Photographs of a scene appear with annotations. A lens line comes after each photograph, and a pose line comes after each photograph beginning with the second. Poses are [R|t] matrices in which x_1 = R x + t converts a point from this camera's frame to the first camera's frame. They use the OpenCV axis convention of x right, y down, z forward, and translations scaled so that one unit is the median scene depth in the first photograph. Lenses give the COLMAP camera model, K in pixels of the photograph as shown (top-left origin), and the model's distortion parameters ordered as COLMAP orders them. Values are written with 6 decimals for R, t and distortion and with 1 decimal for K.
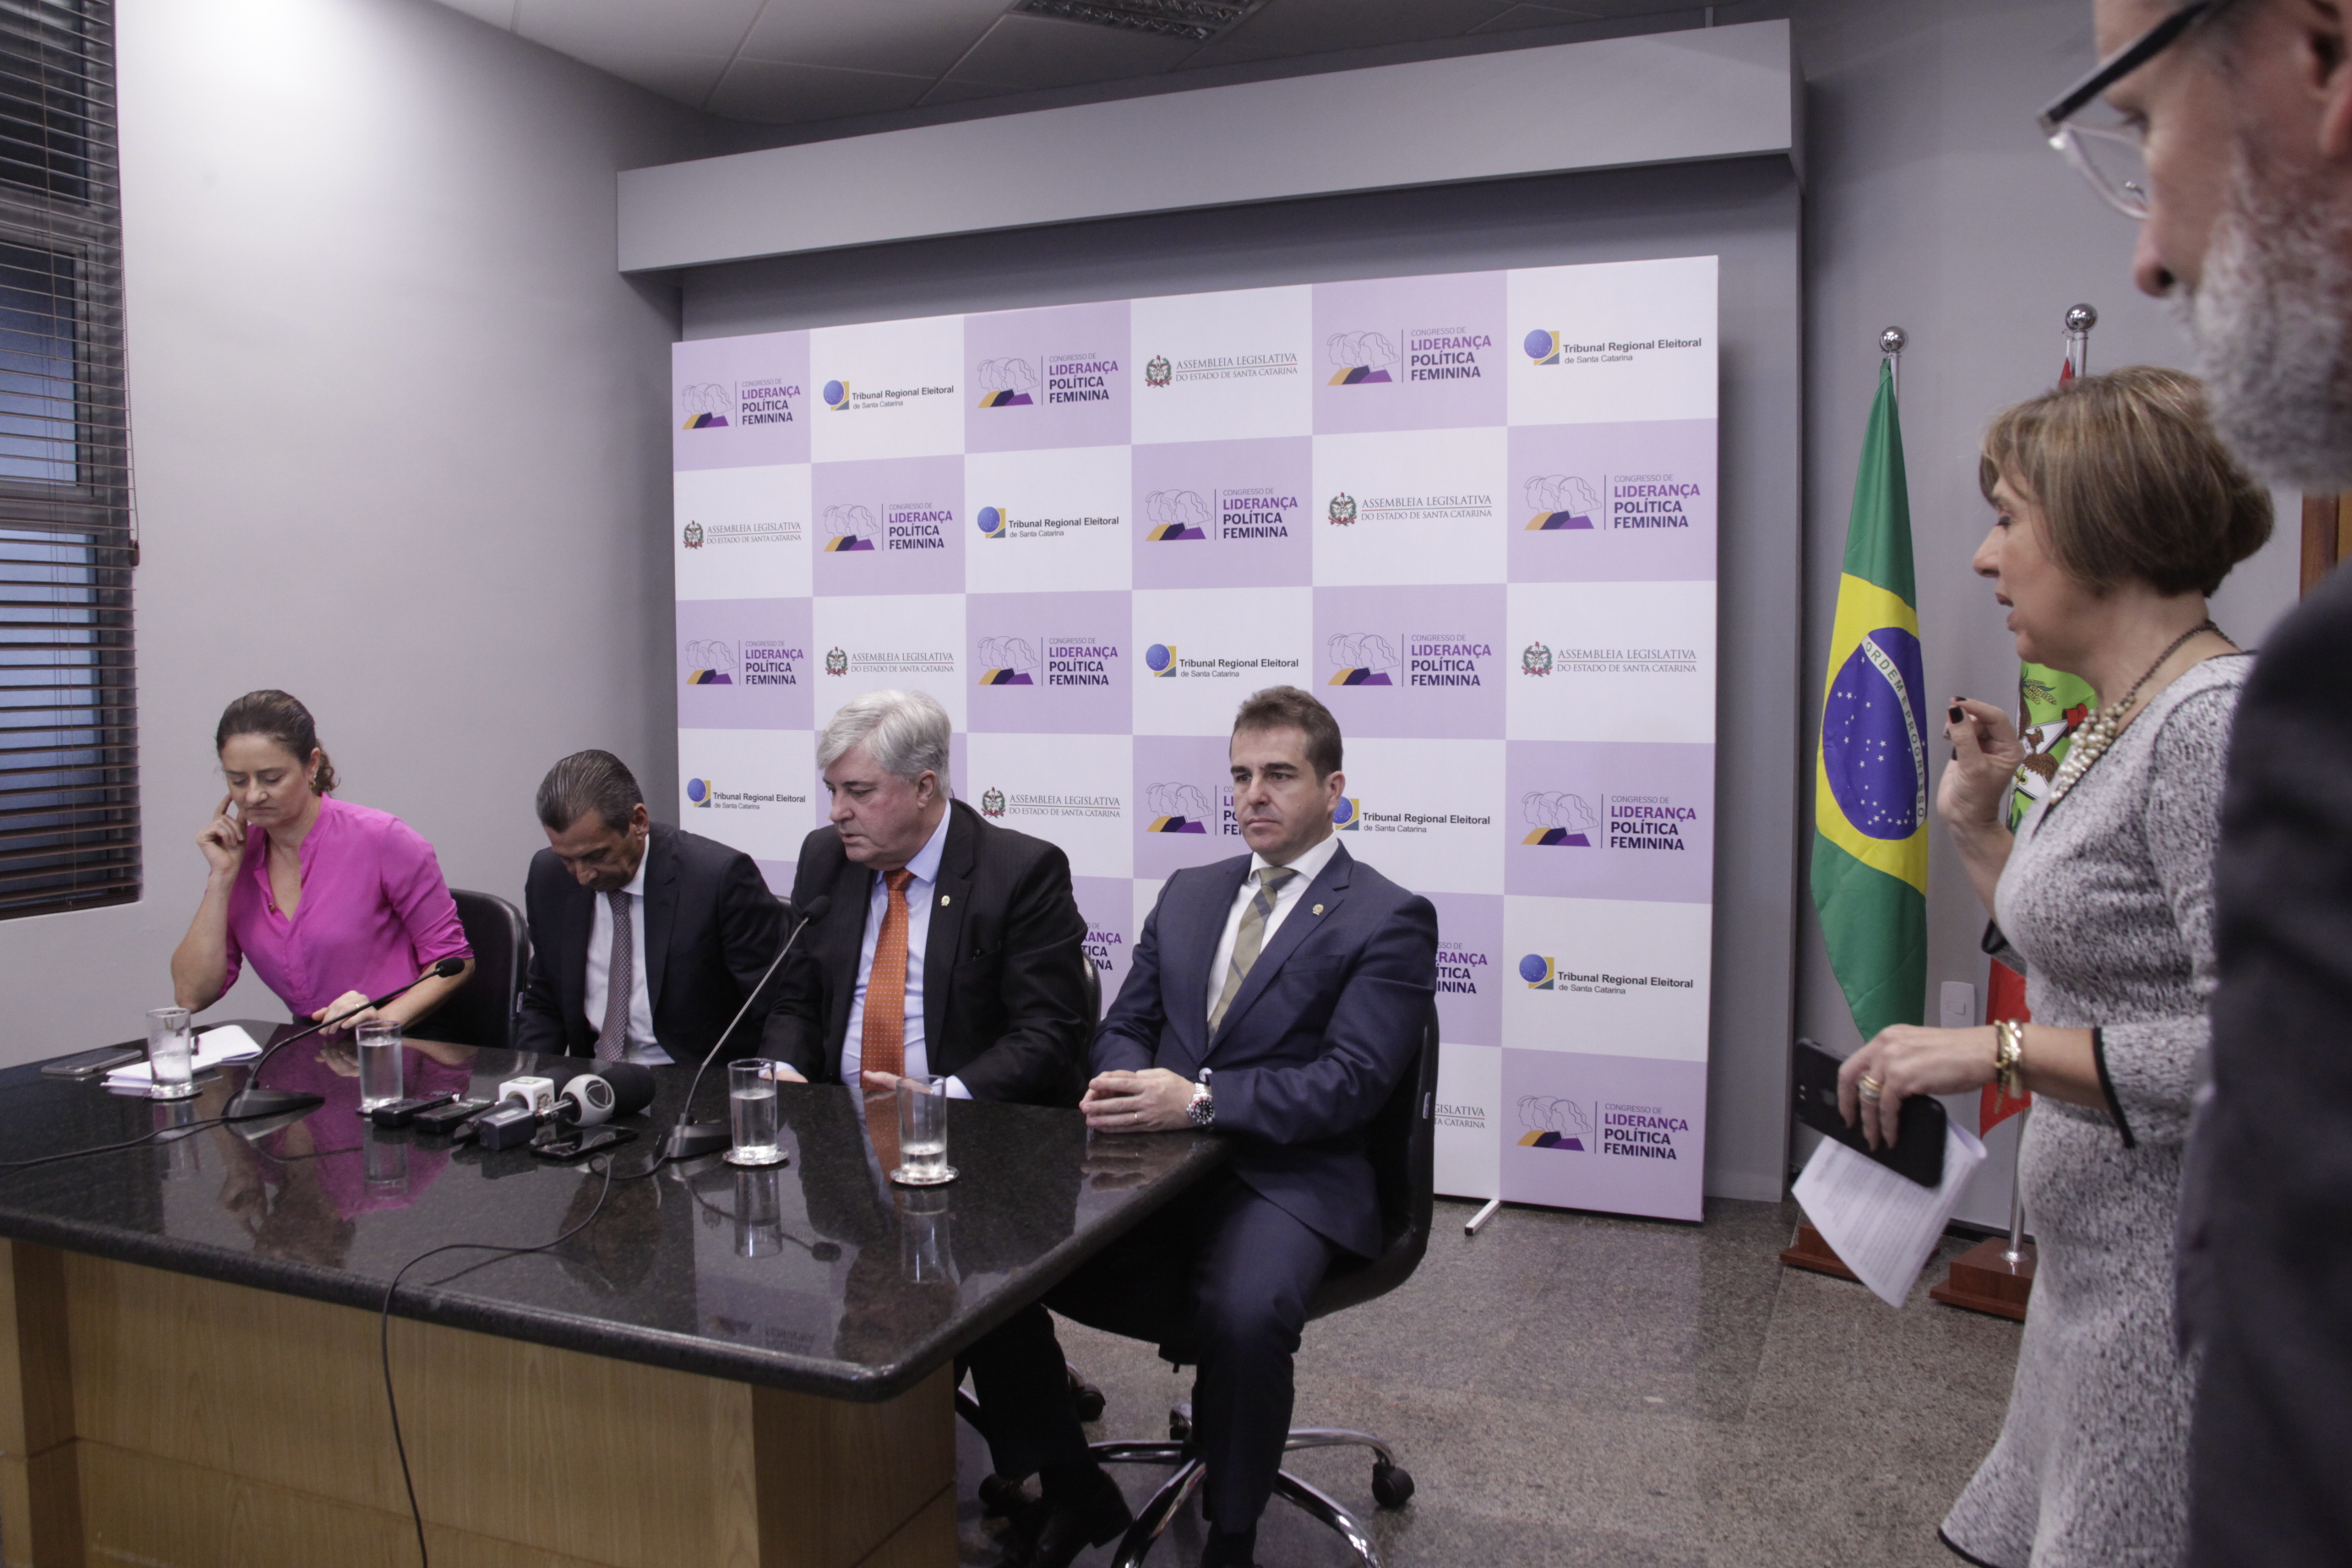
lens RADIAL K [[1914.3, 0, 1176.0], [0, 1914.3, 784.0], [0, 0, 1]] dist [-0.163332, 0.126863]
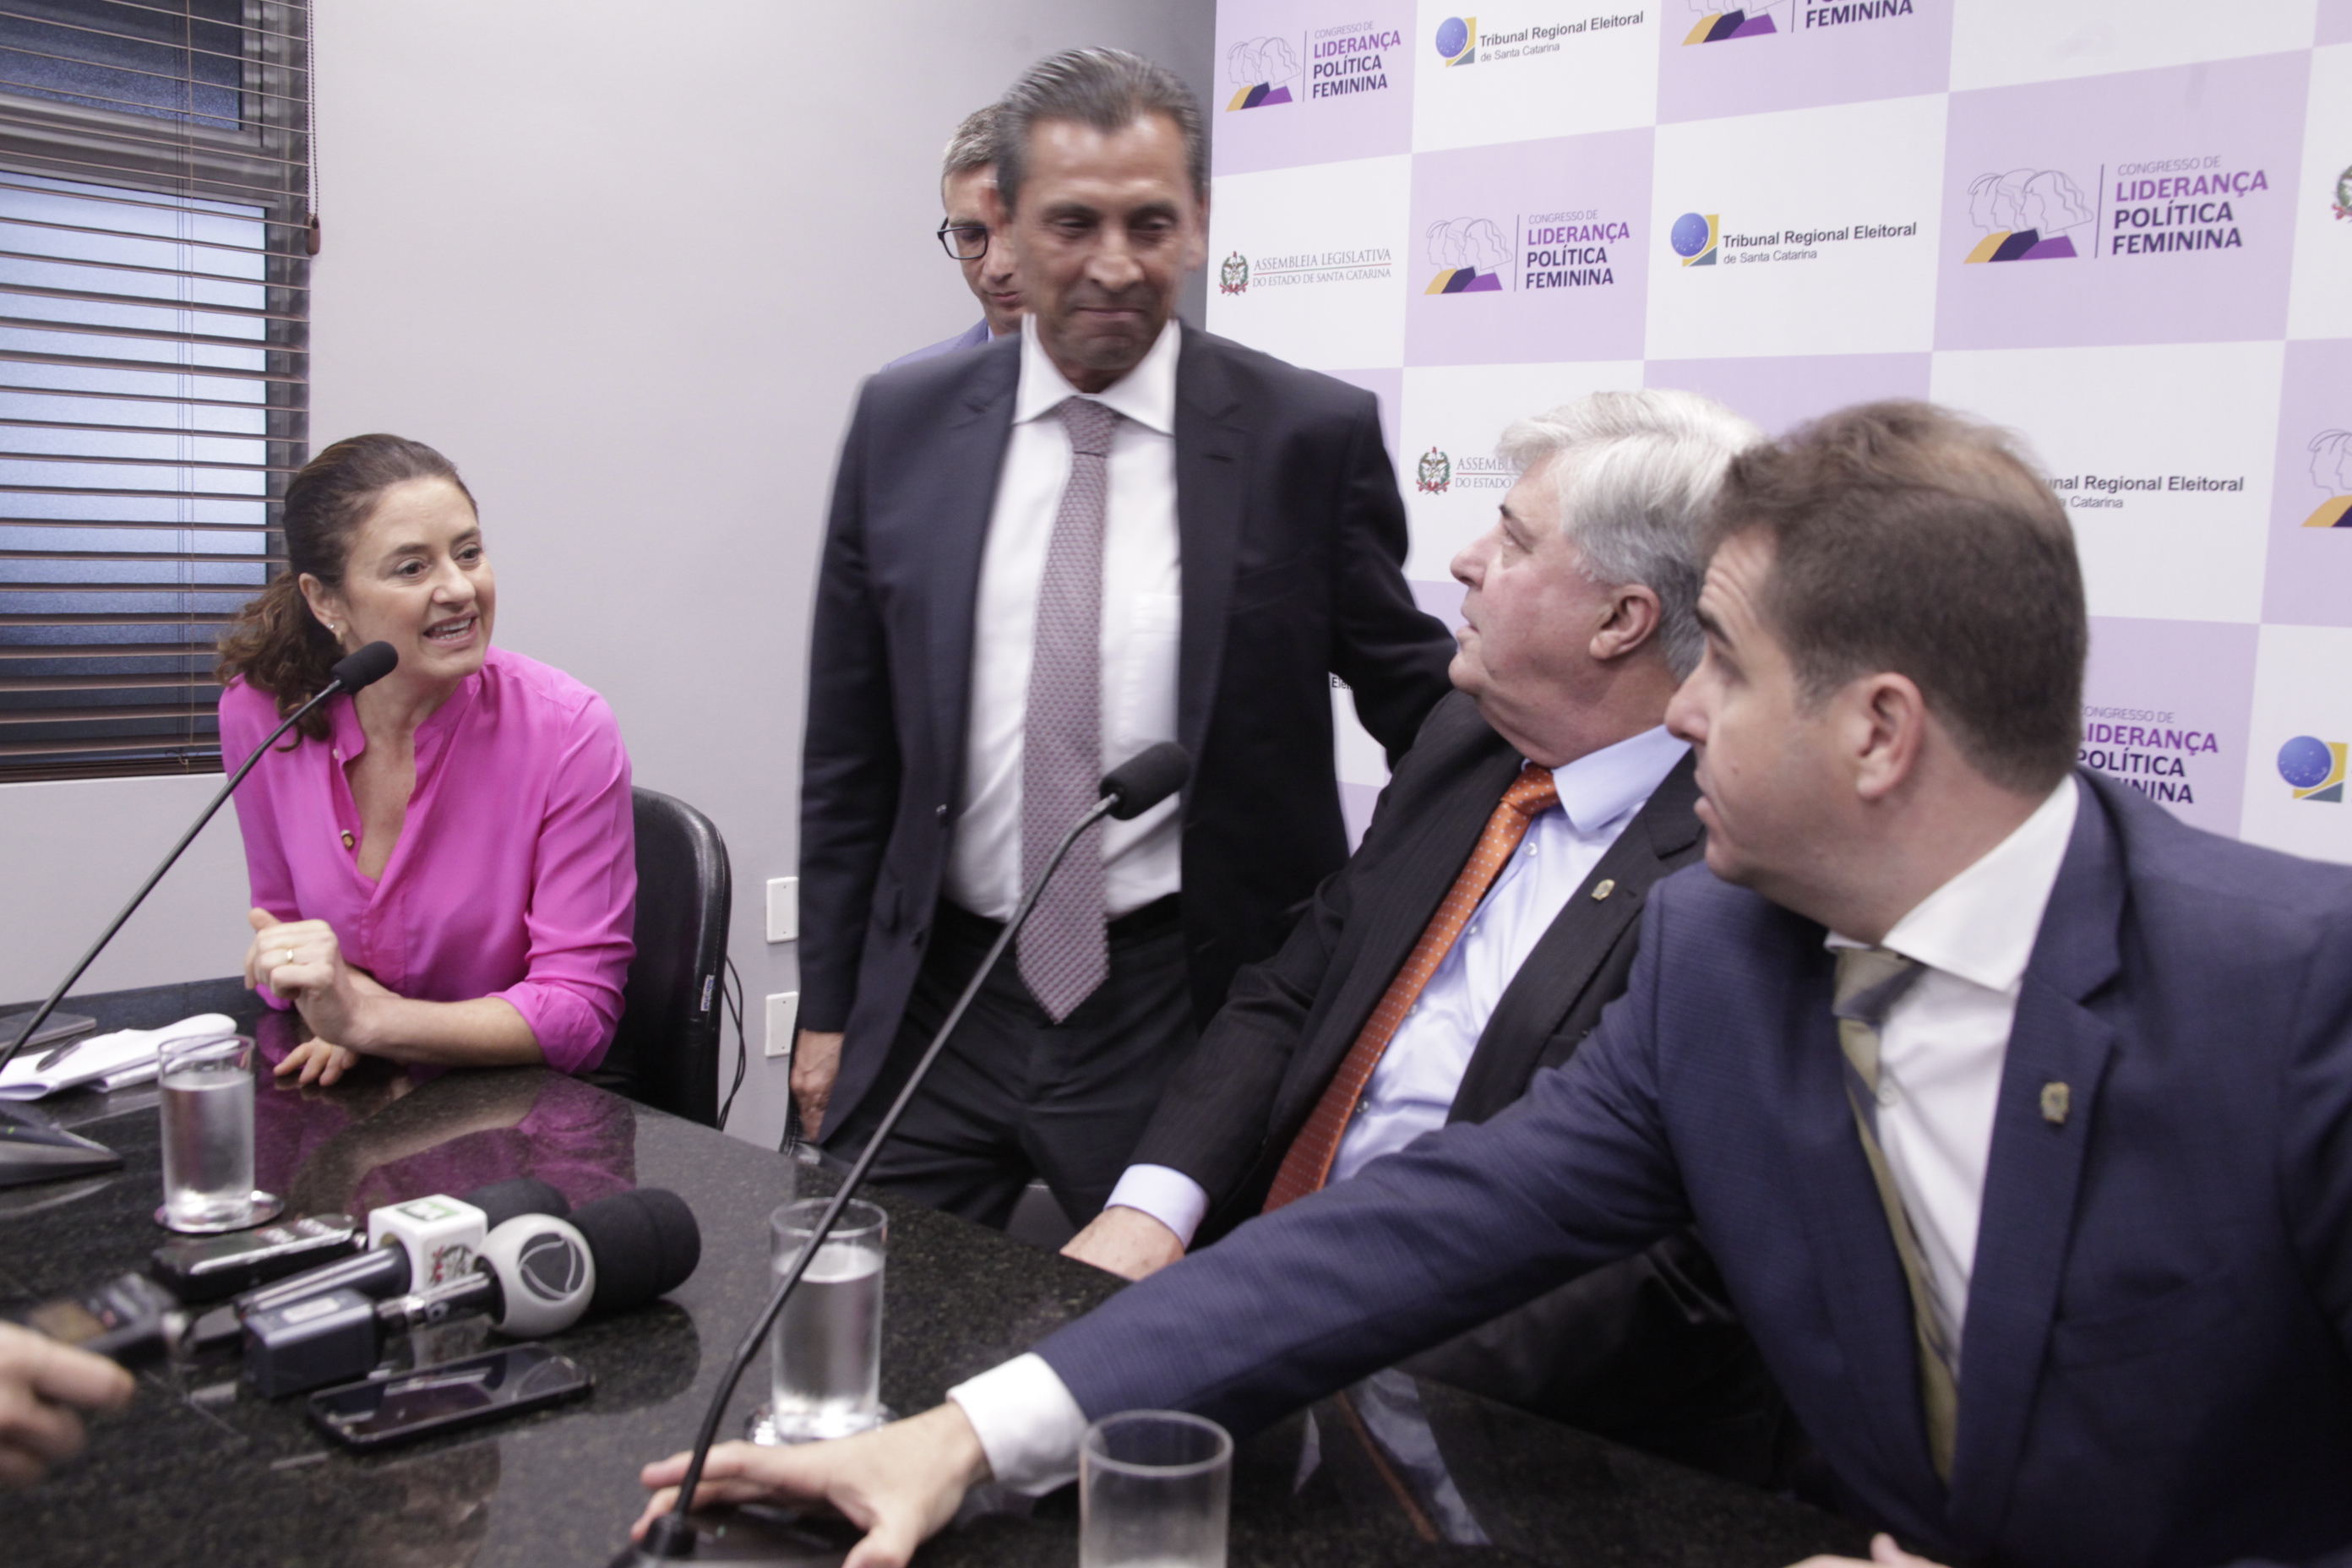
lens RADIAL K [[2204.9, 0, 1176.0], [0, 2204.9, 784.0], [0, 0, 1]] dist [-0.126276, 0.190158]
pose [[0.937744, 0.074273, -0.339293, -0.006229], [-0.062574, 0.997011, 0.045307, 0.014200], [0.341644, -0.021256, 0.939589, 0.367687]]
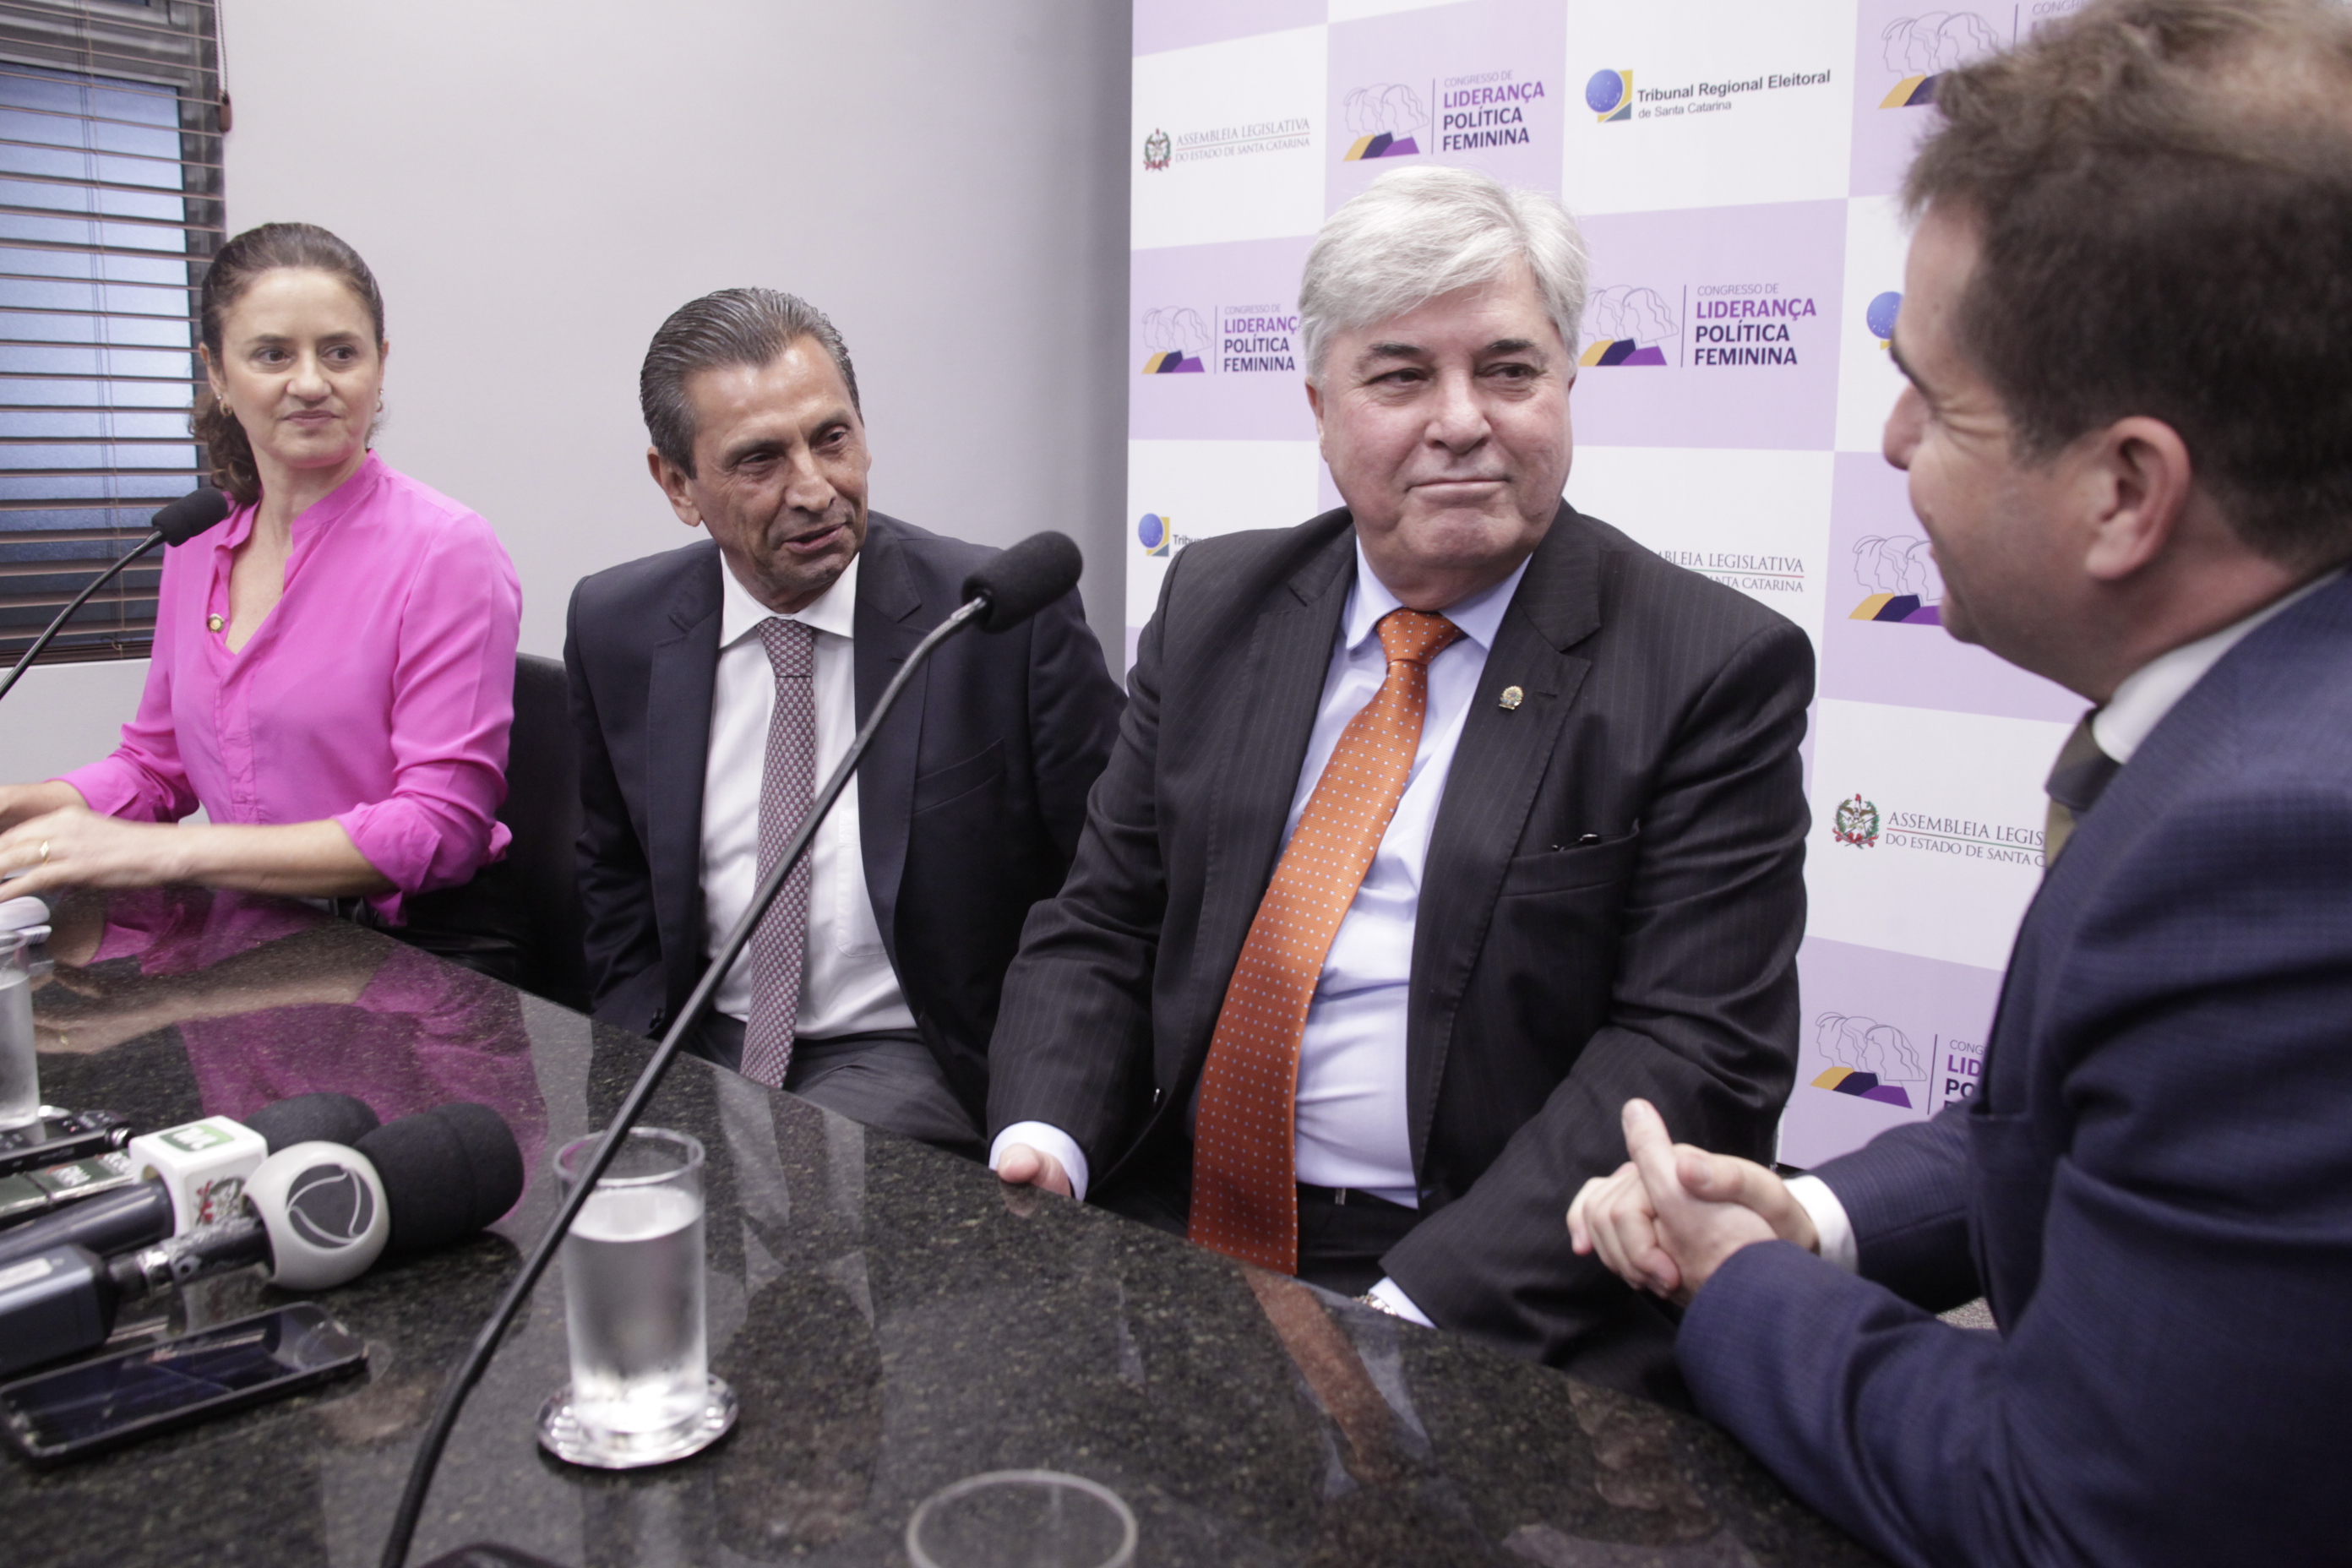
lens RADIAL K [[1914.3, 0, 1176.0], [0, 1914.3, 784.0], [0, 0, 1]] dist [-0.163332, 0.126863]
pose [[0.947539, 0.071487, -0.311545, -0.033207], [-0.040078, 0.993549, 0.106086, 0.026894], [0.317119, -0.088035, 0.944291, 0.463859]]
